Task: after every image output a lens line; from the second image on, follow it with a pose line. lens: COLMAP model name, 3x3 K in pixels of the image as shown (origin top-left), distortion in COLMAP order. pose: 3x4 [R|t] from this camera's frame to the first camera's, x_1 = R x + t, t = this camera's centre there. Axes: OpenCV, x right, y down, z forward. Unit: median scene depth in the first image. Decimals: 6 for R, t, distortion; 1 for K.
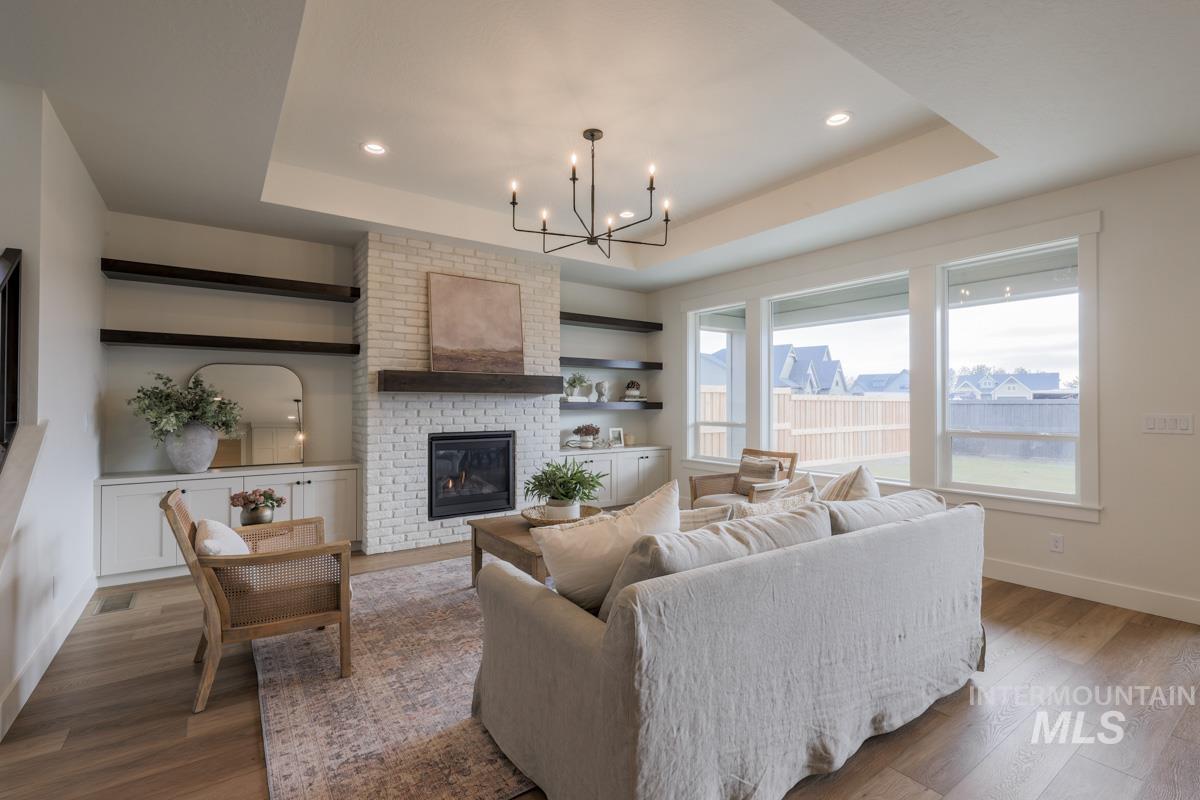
lens RADIAL K [[573.6, 0, 646.6], [0, 573.6, 399.8], [0, 0, 1]] dist [-0.000753, -0.000833]
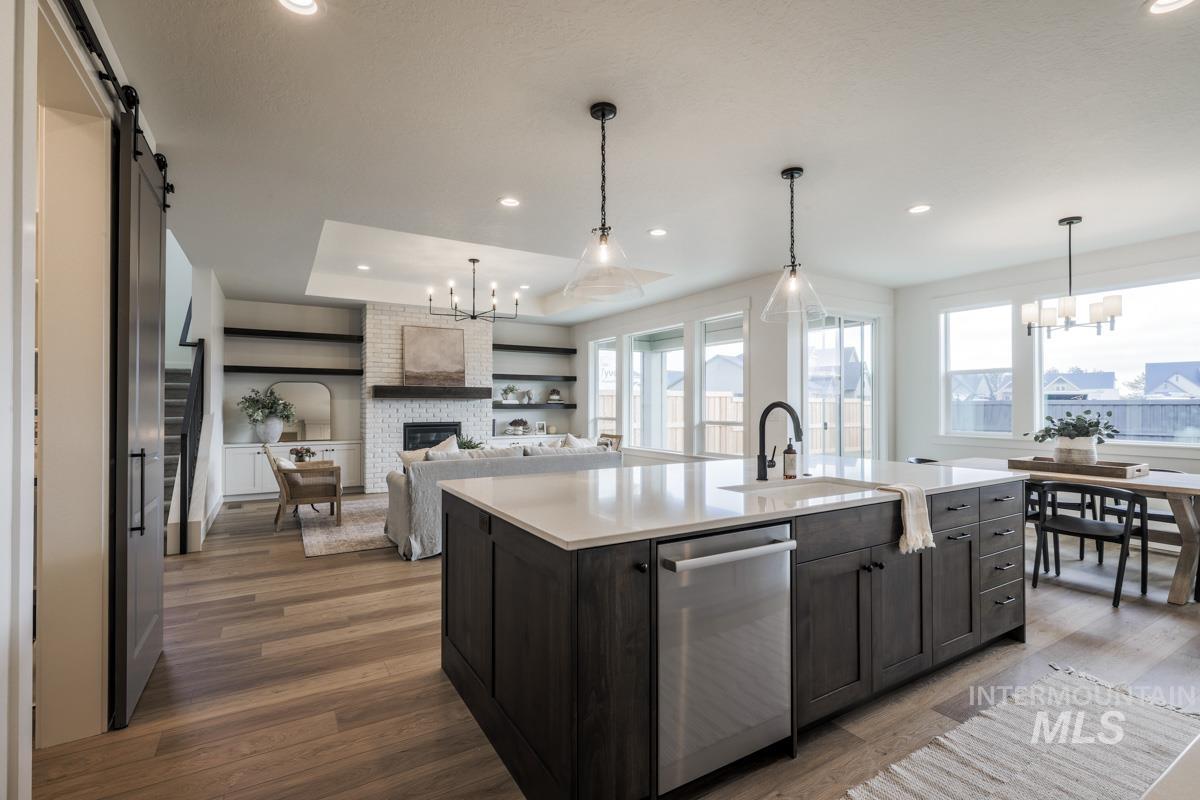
lens RADIAL K [[573.6, 0, 642.6], [0, 573.6, 401.8], [0, 0, 1]] dist [-0.000753, -0.000833]
pose [[0.997102, -0.001296, -0.076062, 0.441870], [0.001404, 0.999998, 0.001368, -0.003515], [0.076061, -0.001471, 0.997102, -0.609133]]
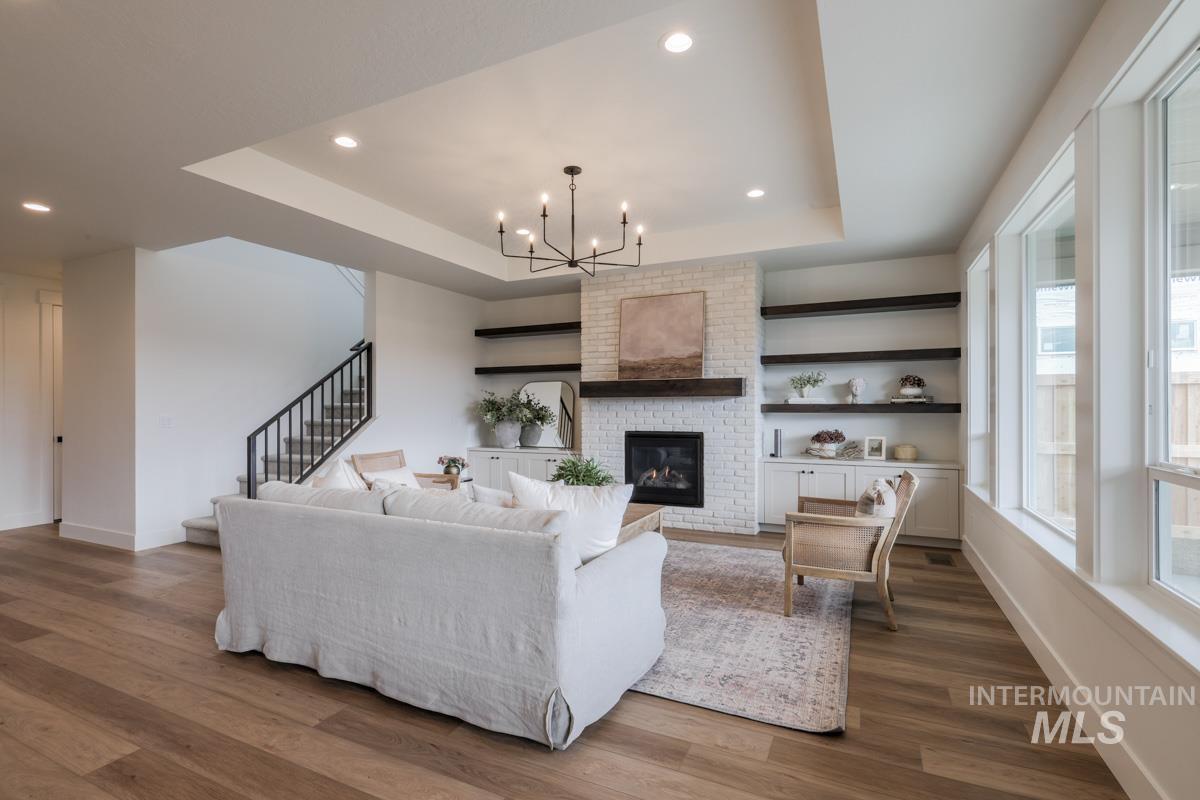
lens RADIAL K [[573.6, 0, 549.3], [0, 573.6, 407.0], [0, 0, 1]] dist [-0.000753, -0.000833]
pose [[0.404292, -0.003095, -0.914625, 0.687341], [0.010827, 0.999940, 0.001402, 0.003817], [0.914566, -0.010469, 0.404302, 0.366575]]
